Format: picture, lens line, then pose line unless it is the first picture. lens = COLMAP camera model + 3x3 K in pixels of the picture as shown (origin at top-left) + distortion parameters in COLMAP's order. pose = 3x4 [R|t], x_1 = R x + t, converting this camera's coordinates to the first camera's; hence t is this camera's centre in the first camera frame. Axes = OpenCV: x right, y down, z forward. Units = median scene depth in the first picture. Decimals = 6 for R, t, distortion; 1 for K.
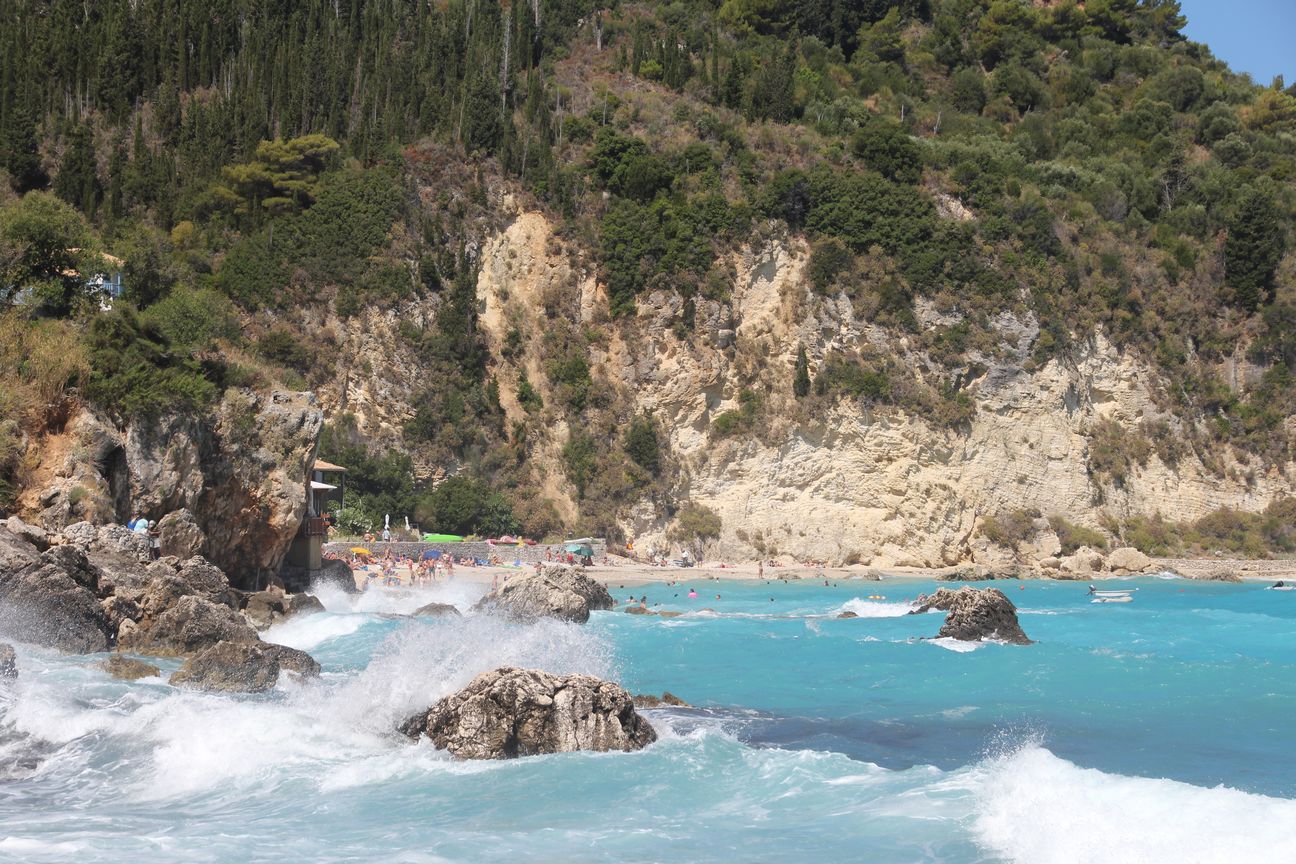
lens RADIAL K [[3791.7, 0, 606.5], [0, 3791.7, 471.2], [0, 0, 1]] dist [1.030586, 0.000000]
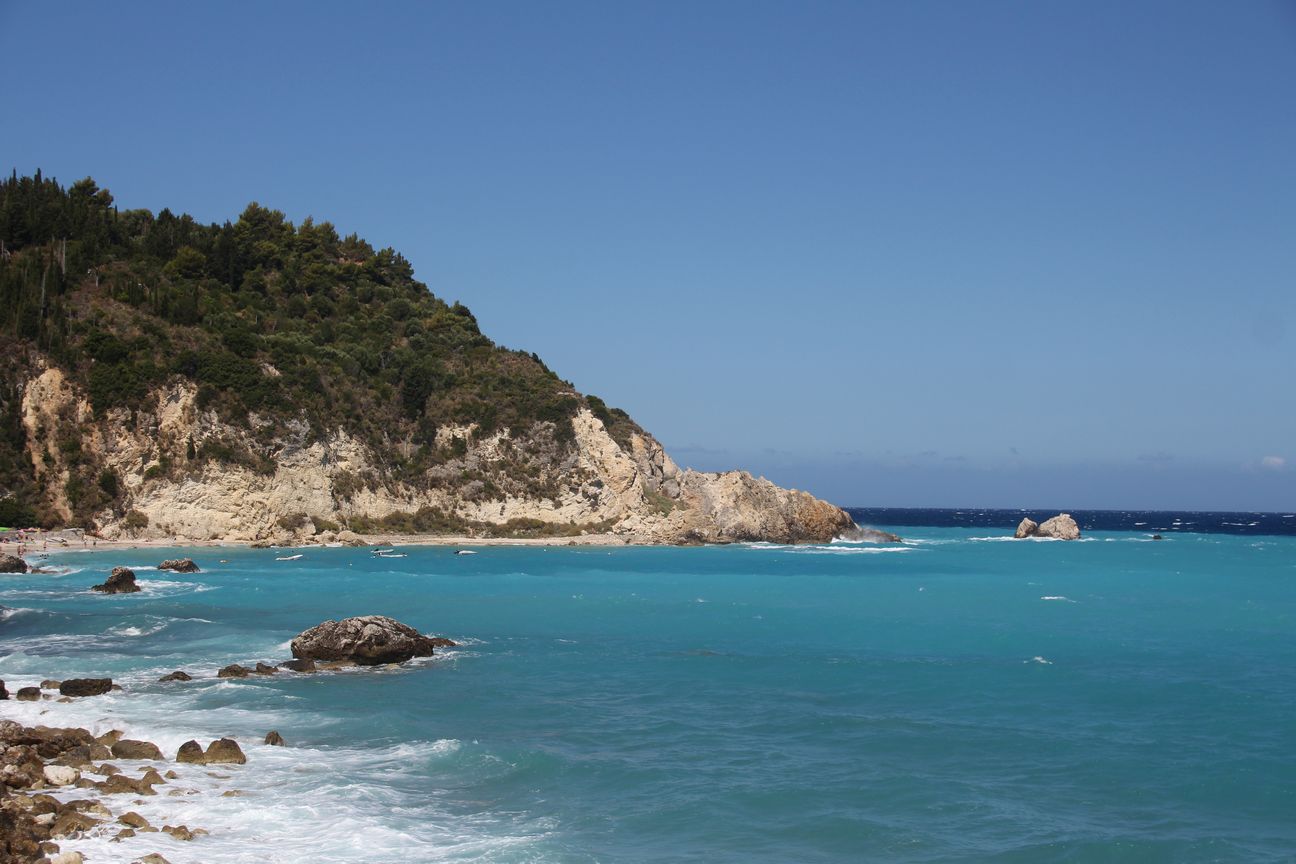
lens RADIAL K [[2344.3, 0, 666.9], [0, 2344.3, 424.6], [0, 0, 1]] dist [0.401742, 0.000000]
pose [[0.983479, 0.012583, 0.180586, 0.071286], [-0.010022, 0.999836, -0.015090, -0.021256], [-0.180746, 0.013031, 0.983443, -0.331992]]
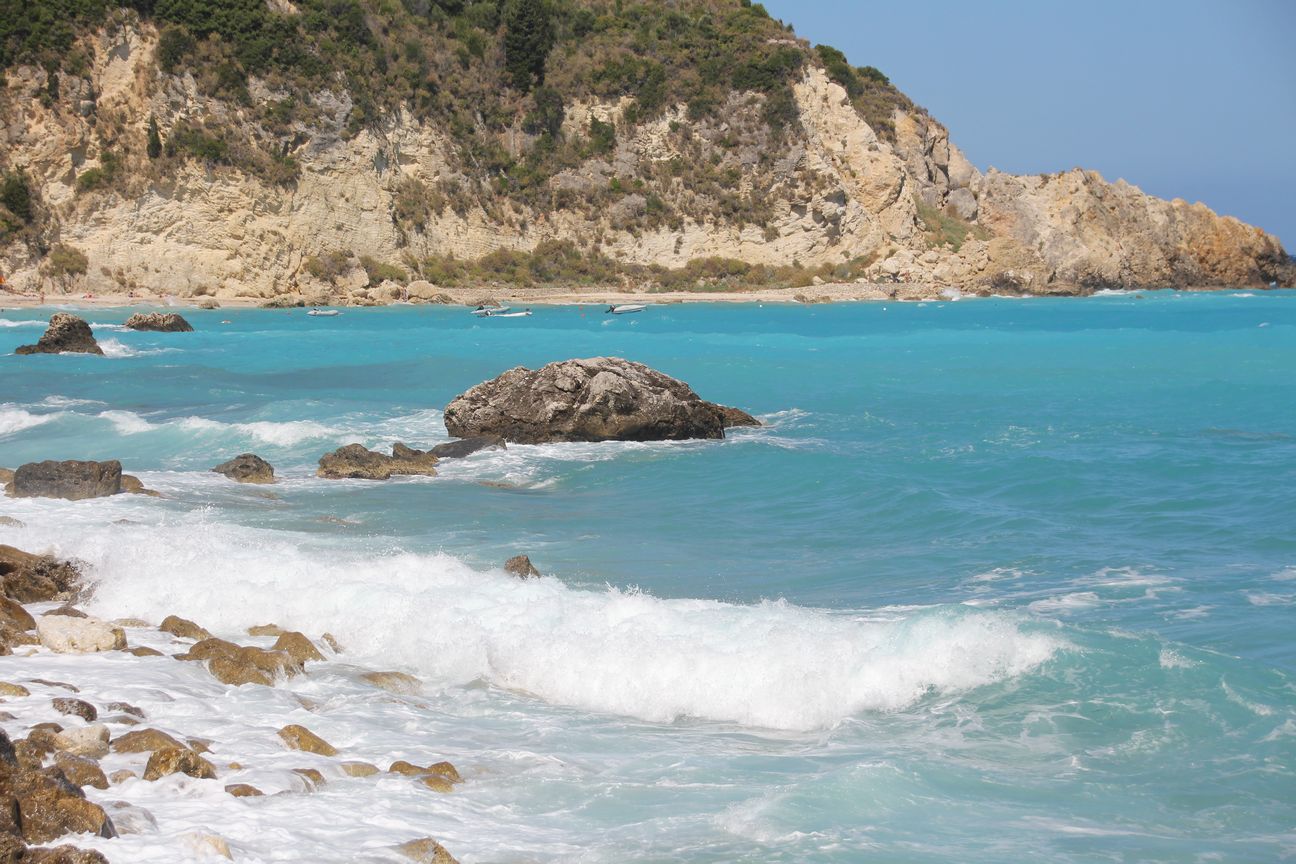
lens RADIAL K [[3791.7, 0, 677.5], [0, 3791.7, 464.2], [0, 0, 1]] dist [1.030586, 0.000000]
pose [[0.992561, -0.015053, 0.120811, 0.065317], [0.006151, 0.997260, 0.073724, -0.012338], [-0.121590, -0.072433, 0.989934, -0.268262]]
